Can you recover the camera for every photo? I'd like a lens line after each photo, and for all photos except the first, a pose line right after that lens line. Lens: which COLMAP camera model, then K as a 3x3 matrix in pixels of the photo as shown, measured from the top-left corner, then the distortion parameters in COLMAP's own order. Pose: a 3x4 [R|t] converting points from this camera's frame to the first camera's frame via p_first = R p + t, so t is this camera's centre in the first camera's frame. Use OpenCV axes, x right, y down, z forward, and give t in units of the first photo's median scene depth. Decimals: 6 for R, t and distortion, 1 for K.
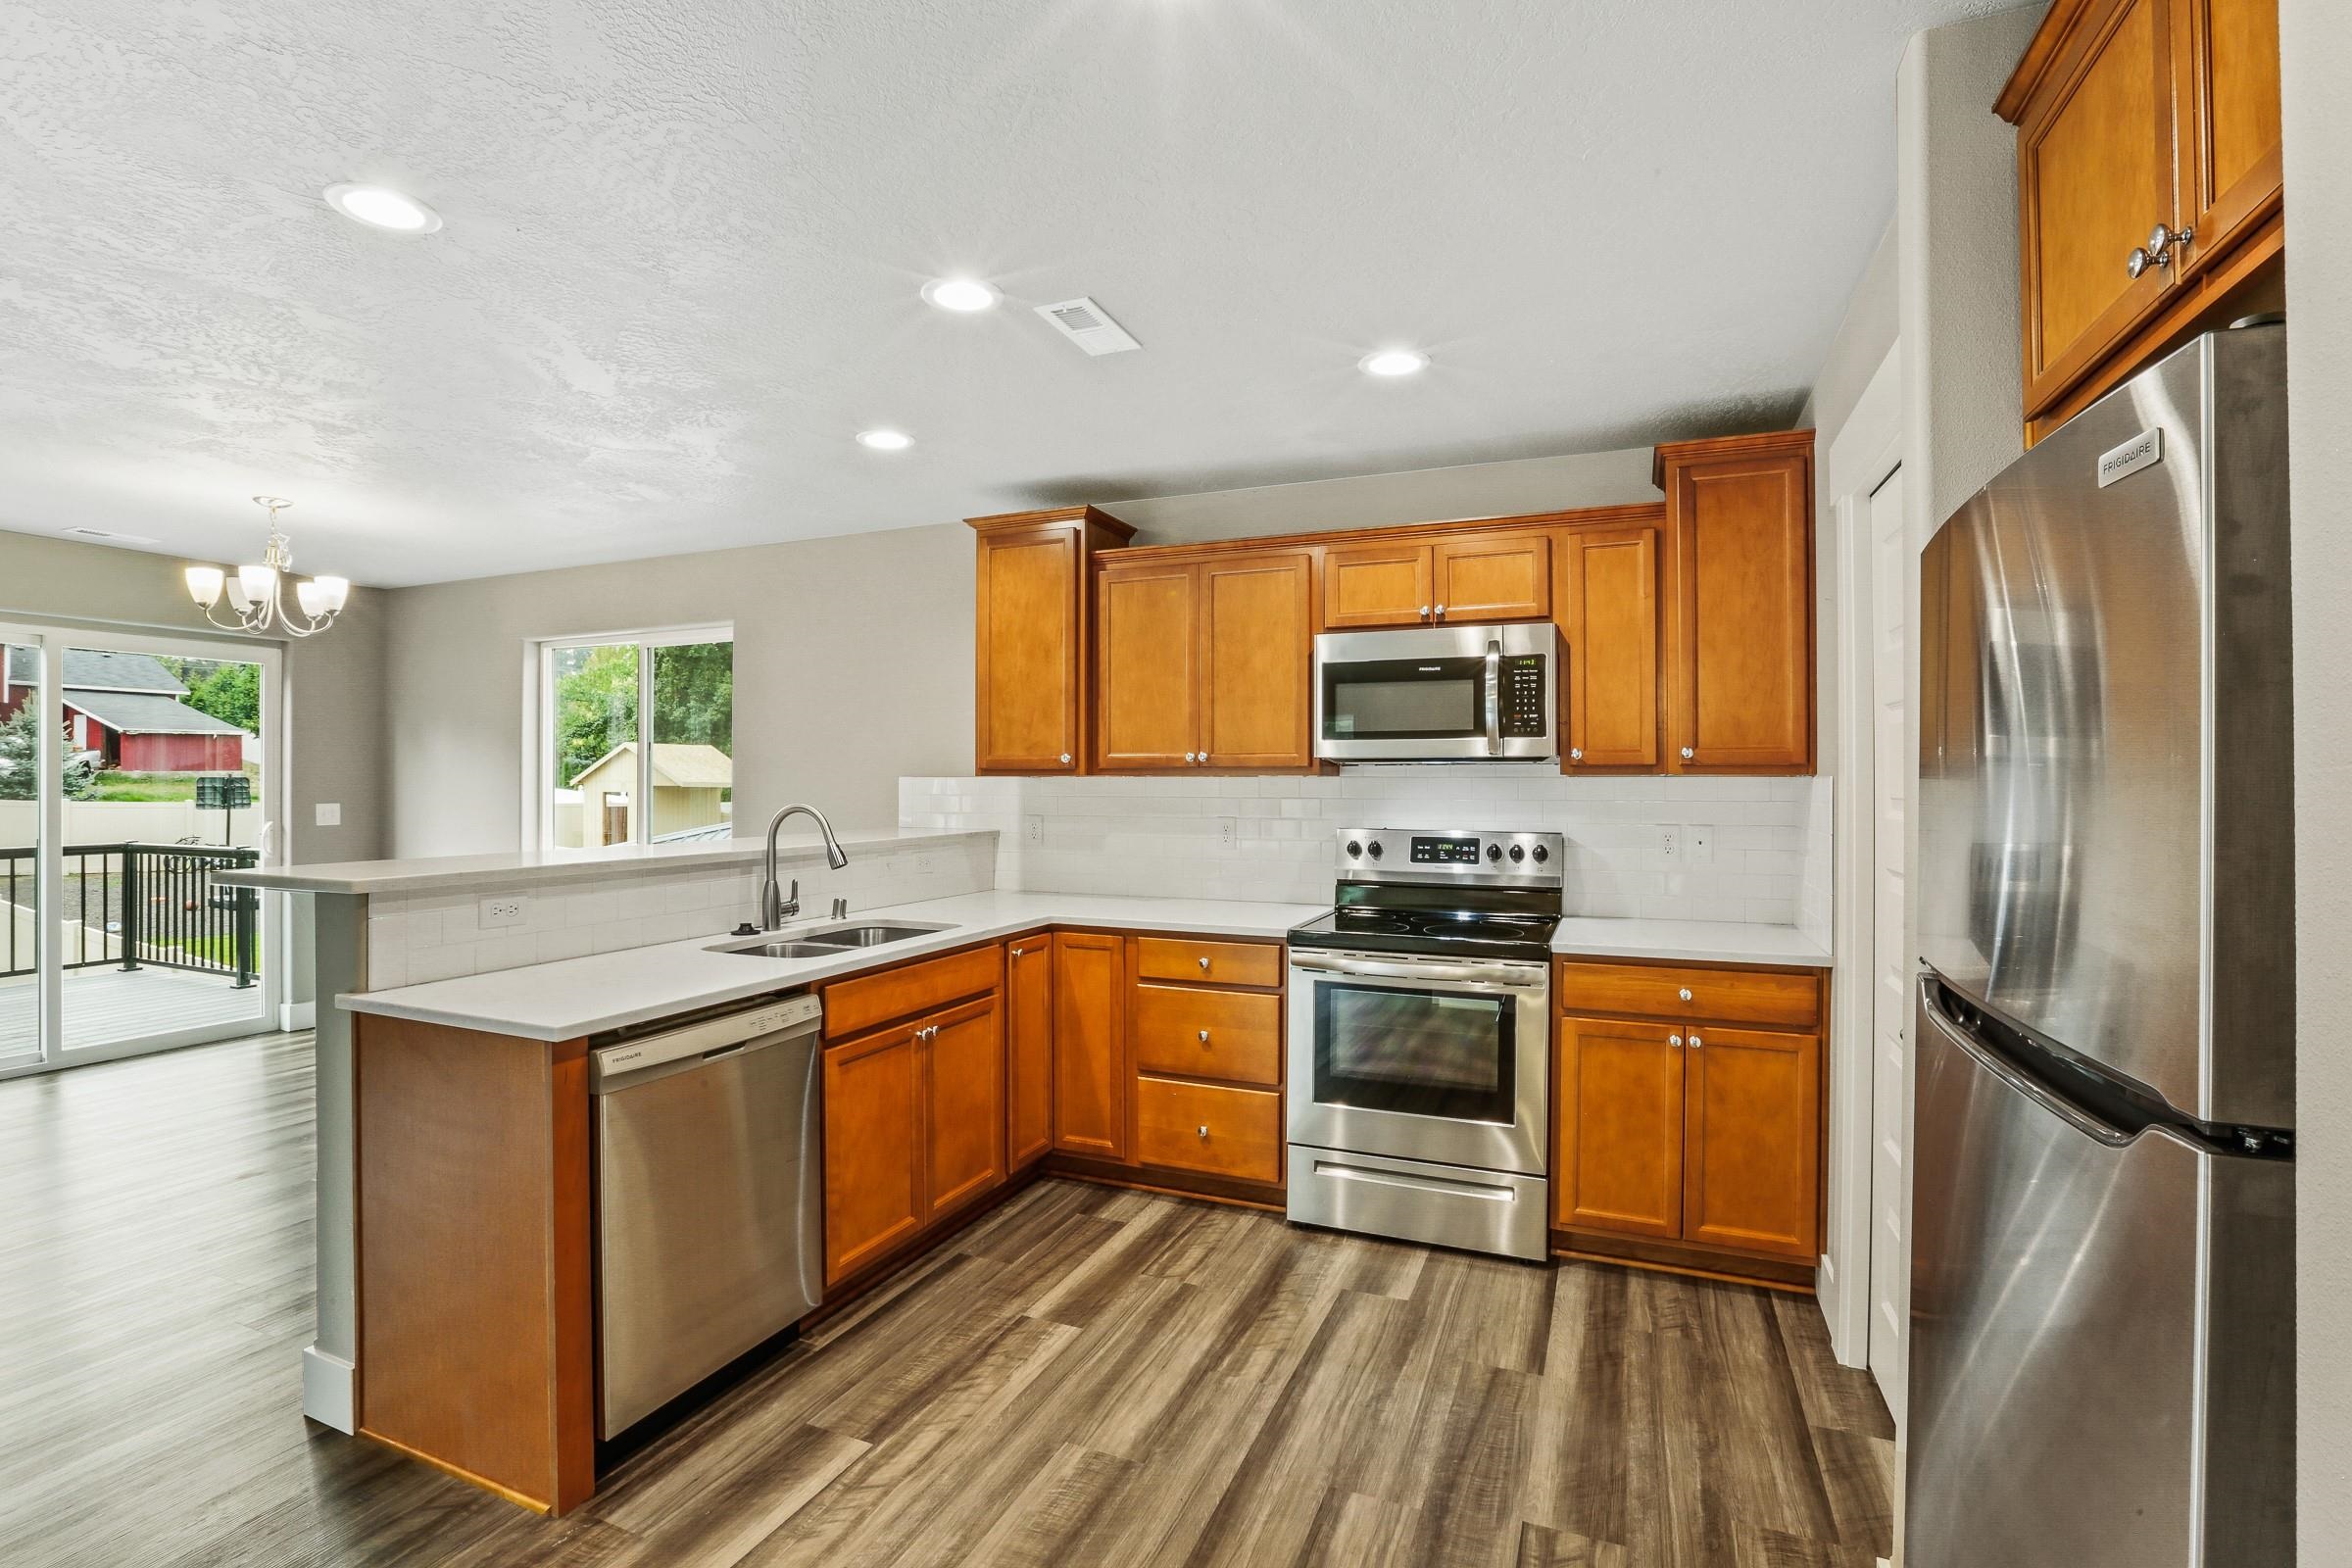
lens RADIAL K [[1075.7, 0, 1181.5], [0, 1075.7, 787.0], [0, 0, 1]] dist [-0.036819, 0.012332]
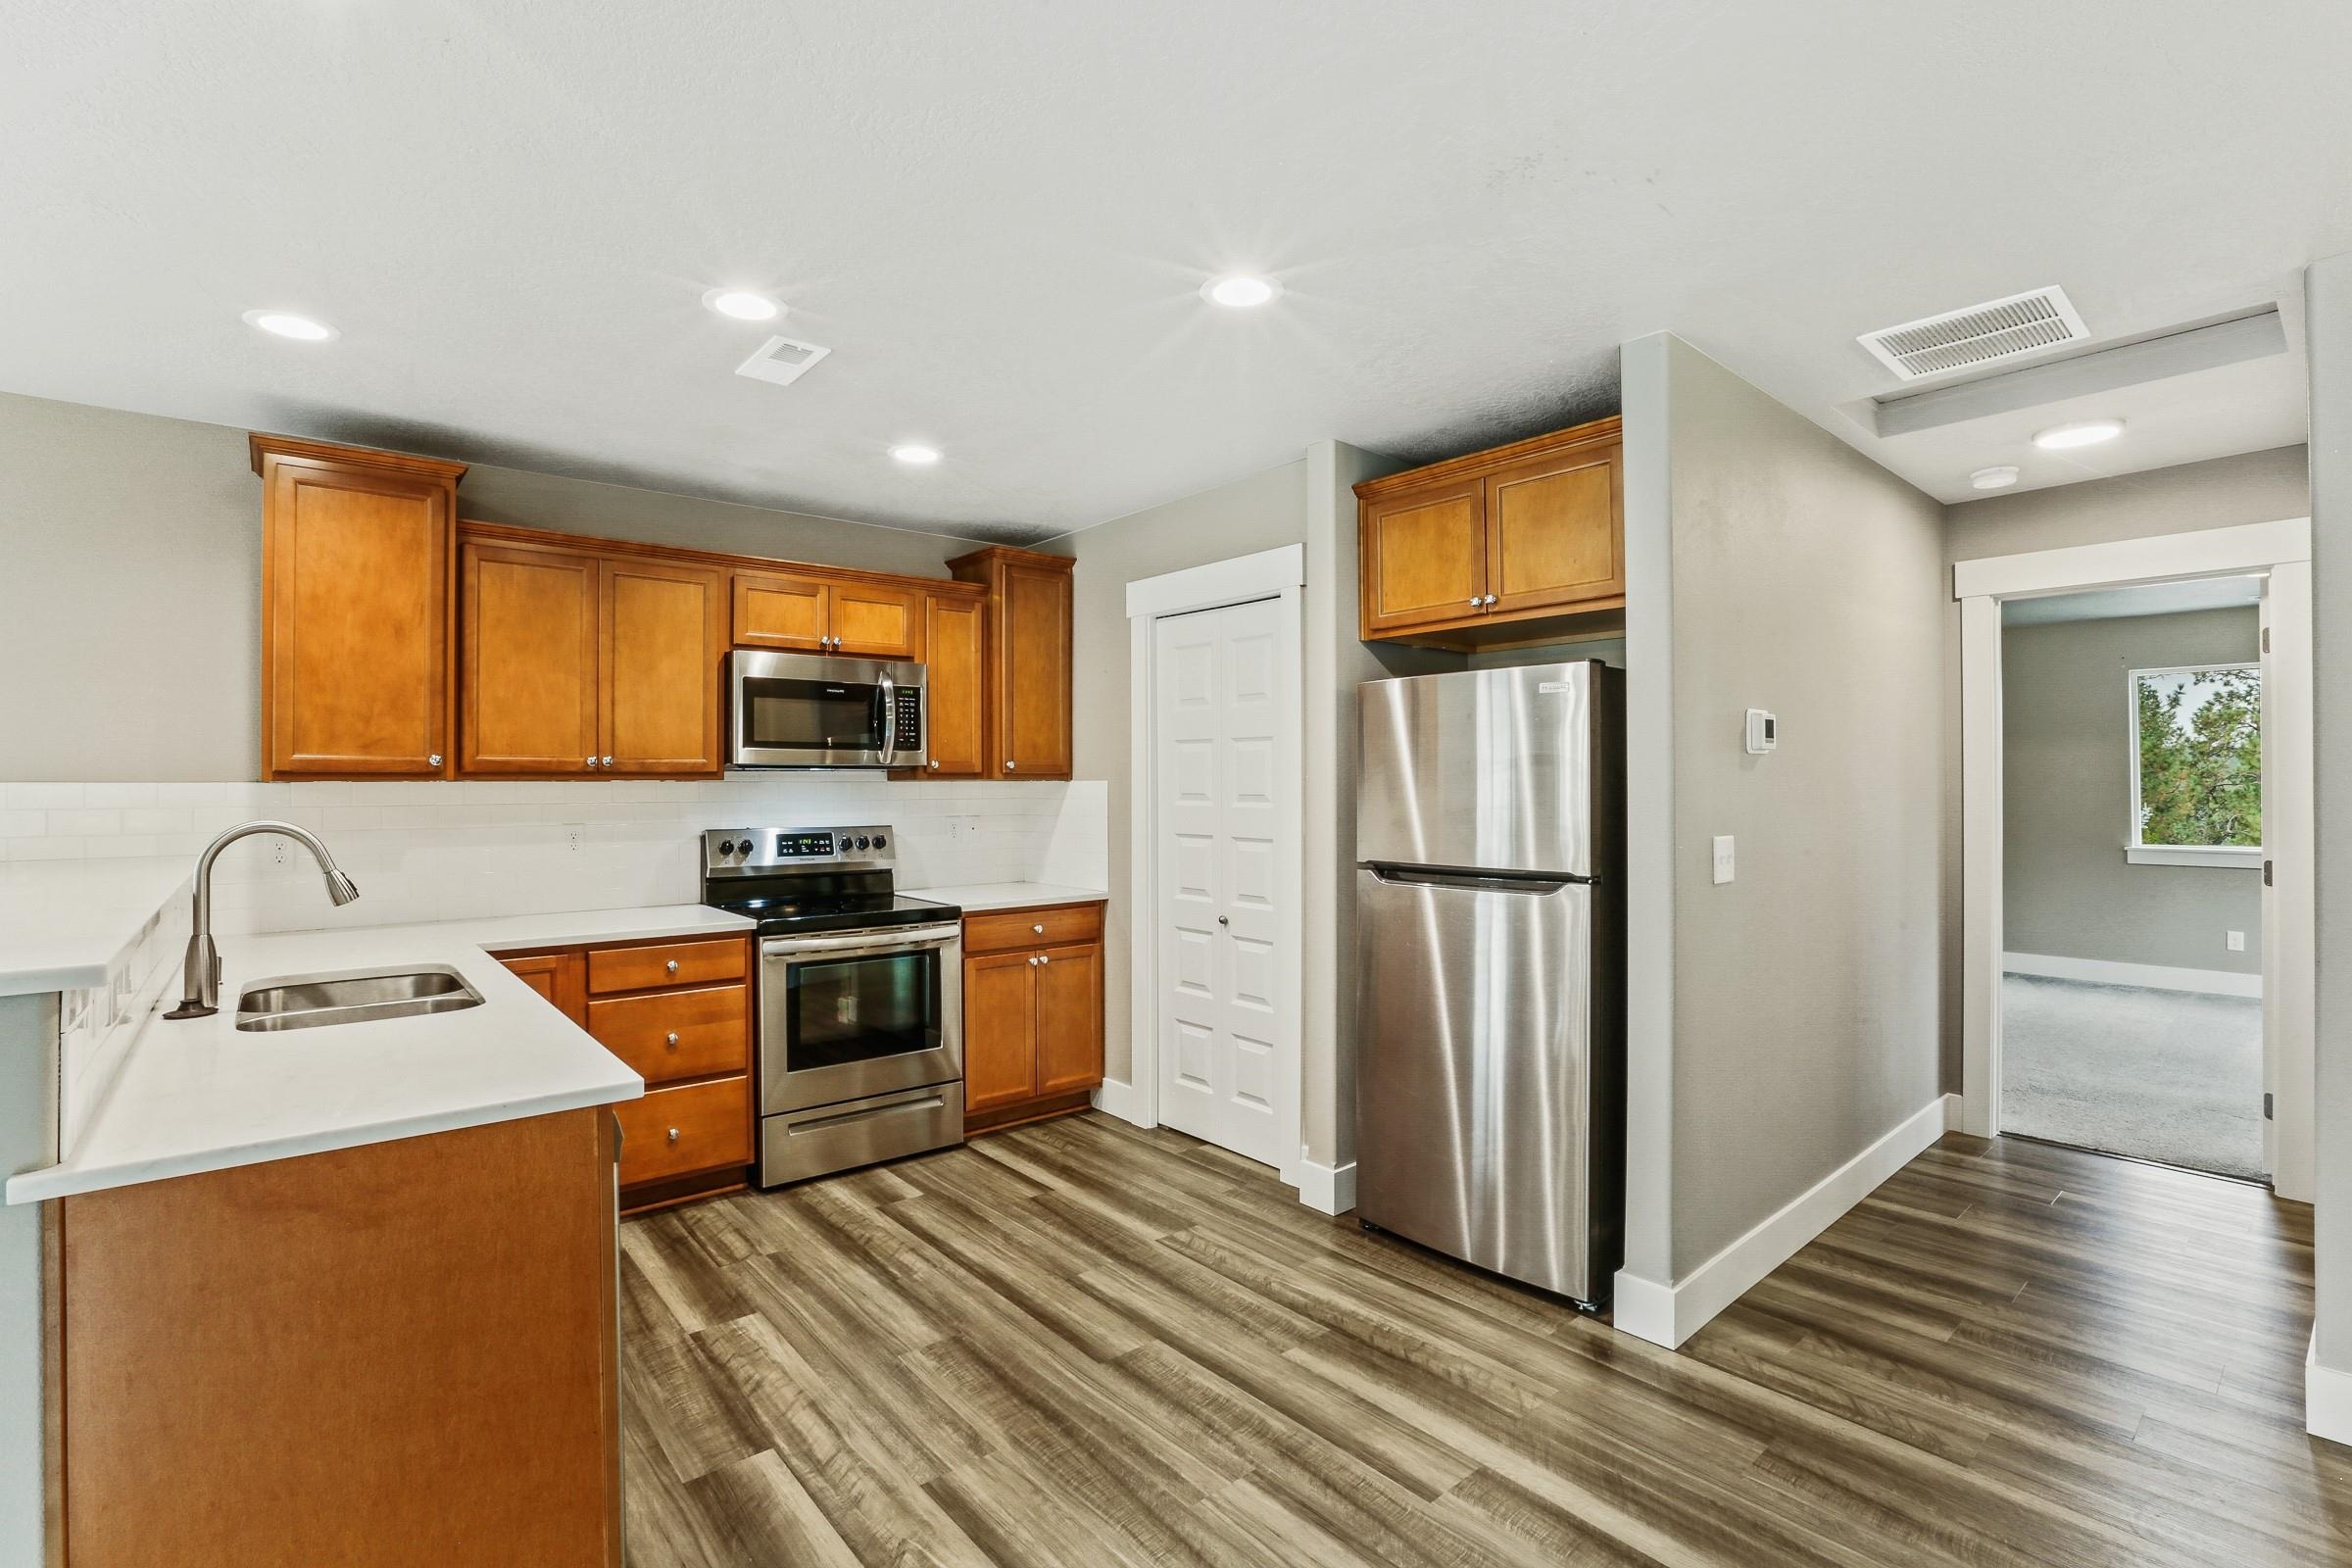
lens RADIAL K [[1075.7, 0, 1154.9], [0, 1075.7, 786.5], [0, 0, 1]] dist [-0.036819, 0.012332]
pose [[0.463472, -0.004496, 0.886100, -0.748997], [0.007576, 0.999971, 0.001112, -0.003244], [-0.886079, 0.006198, 0.463492, 0.155855]]
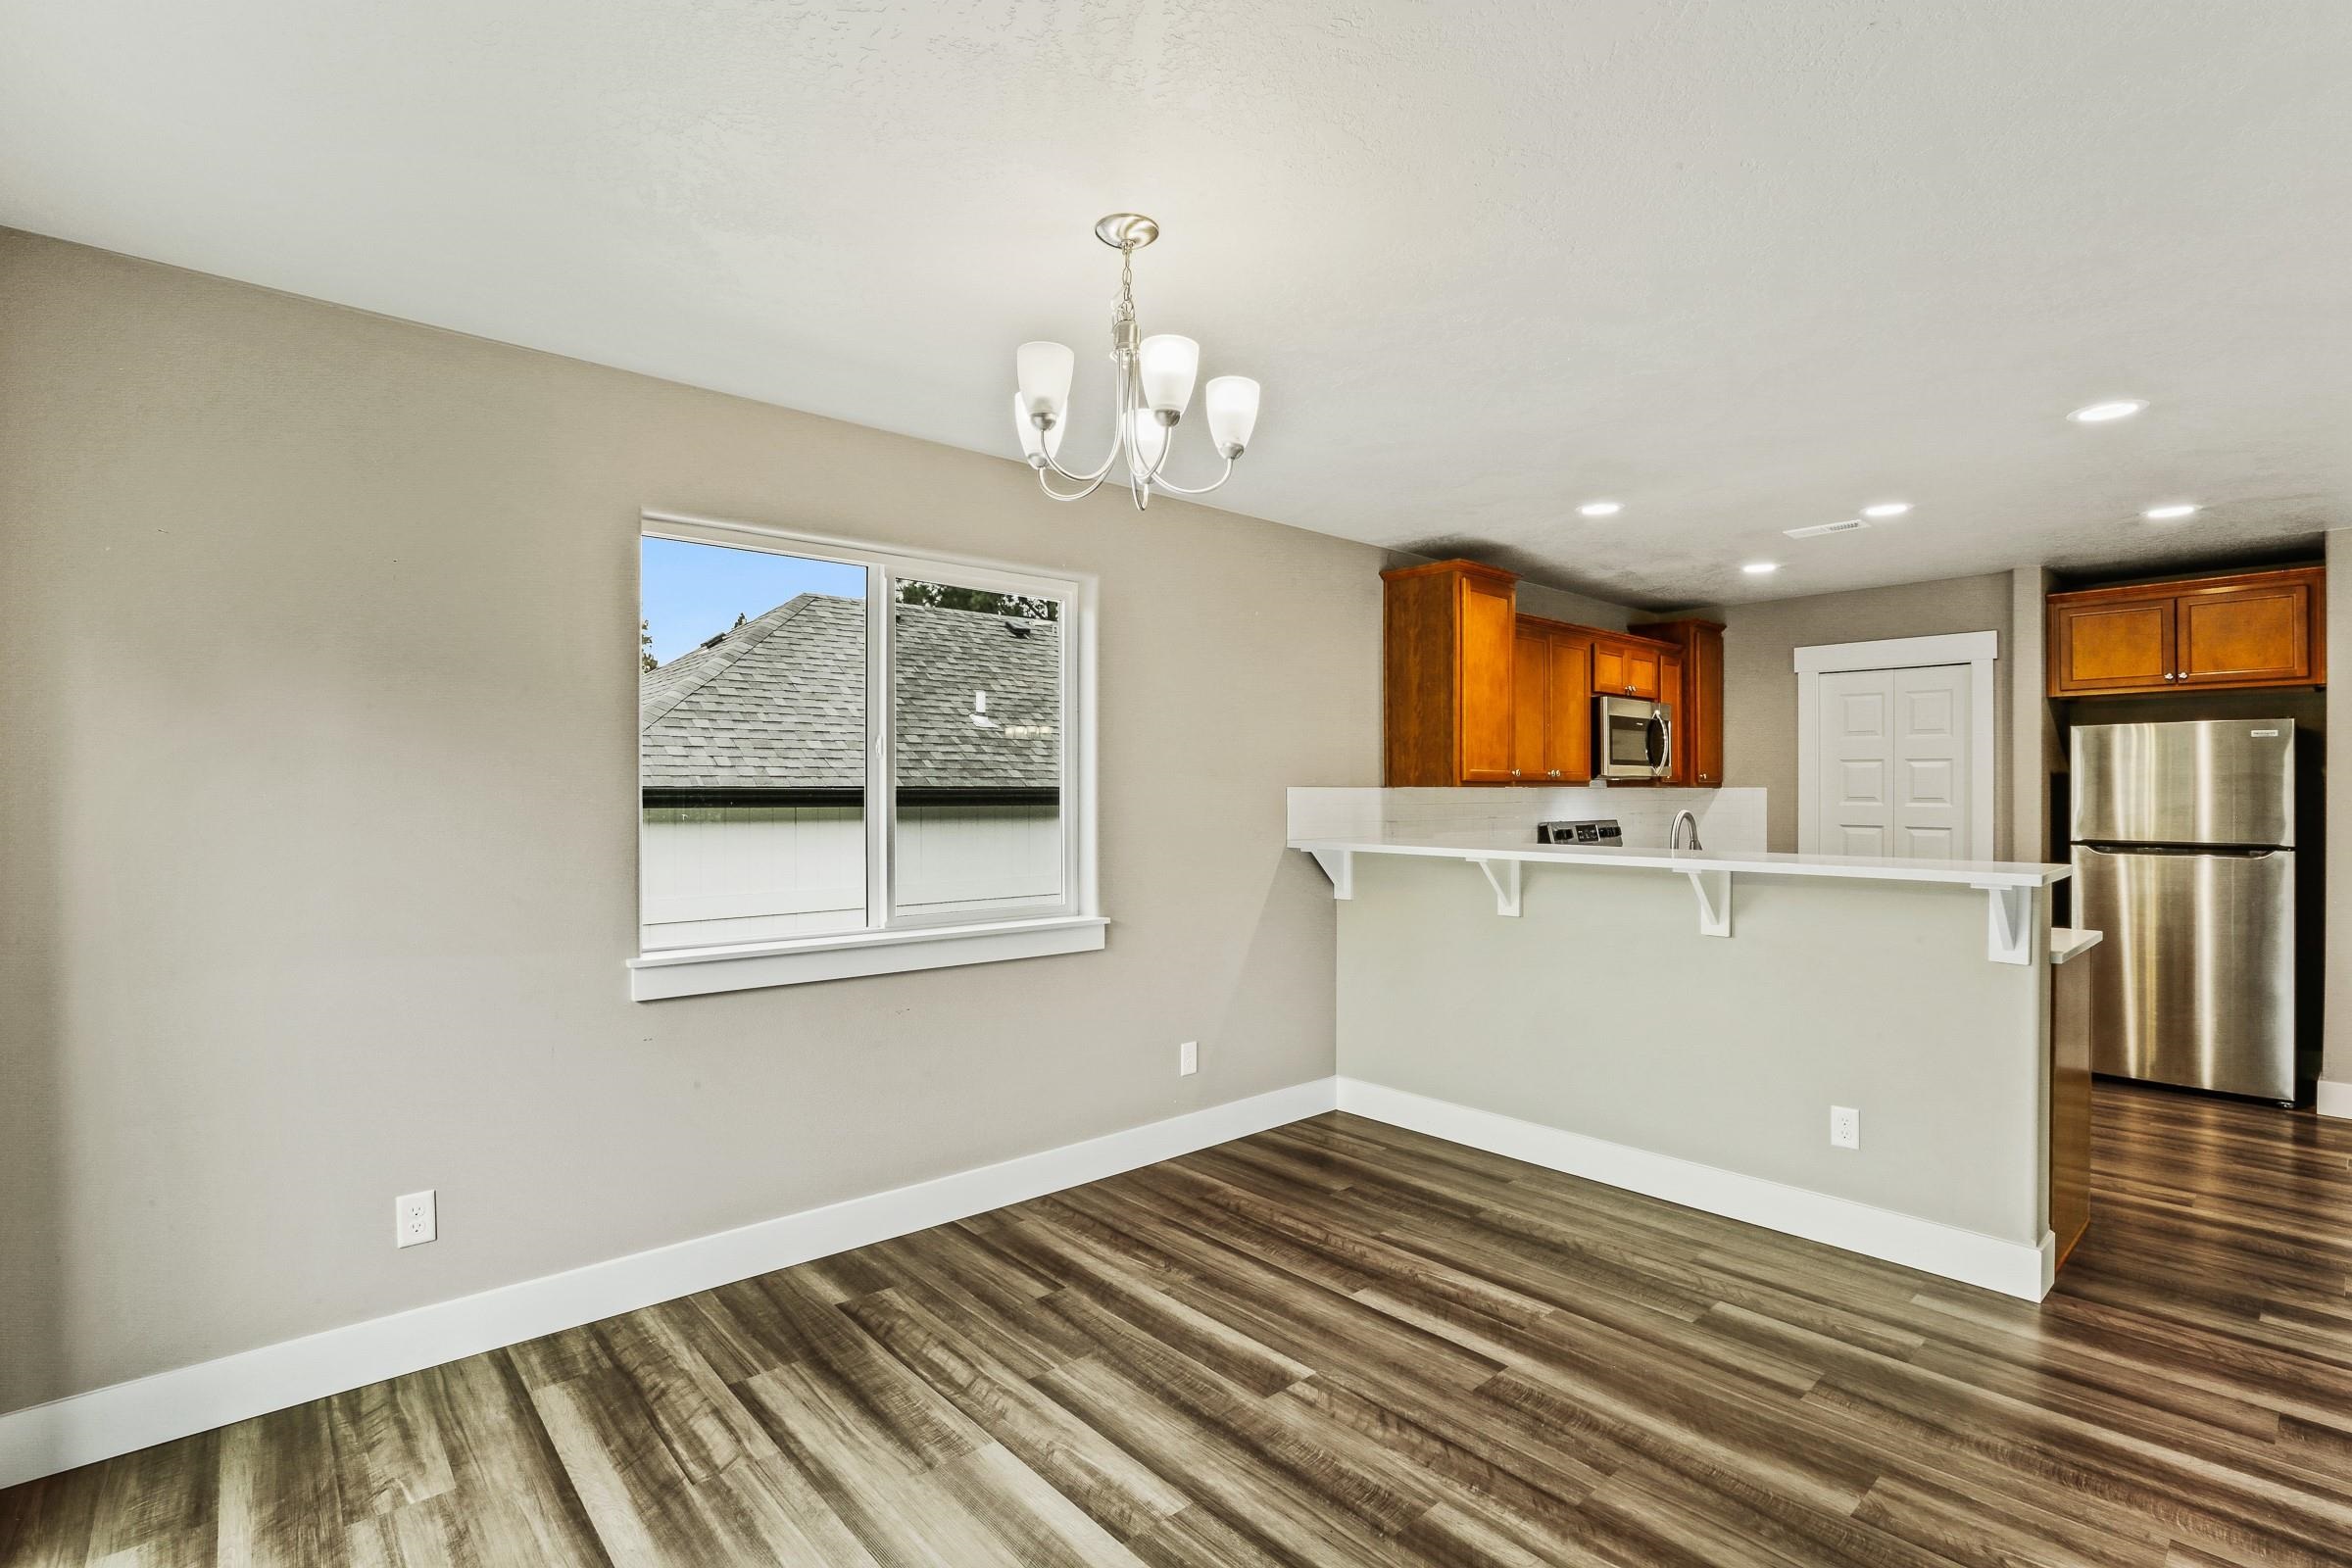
lens RADIAL K [[1075.7, 0, 1166.4], [0, 1075.7, 788.0], [0, 0, 1]] dist [-0.036819, 0.012332]
pose [[0.395406, -0.003562, 0.918499, -1.803669], [0.007048, 0.999975, 0.000844, -0.018999], [-0.918479, 0.006139, 0.395421, 1.157780]]
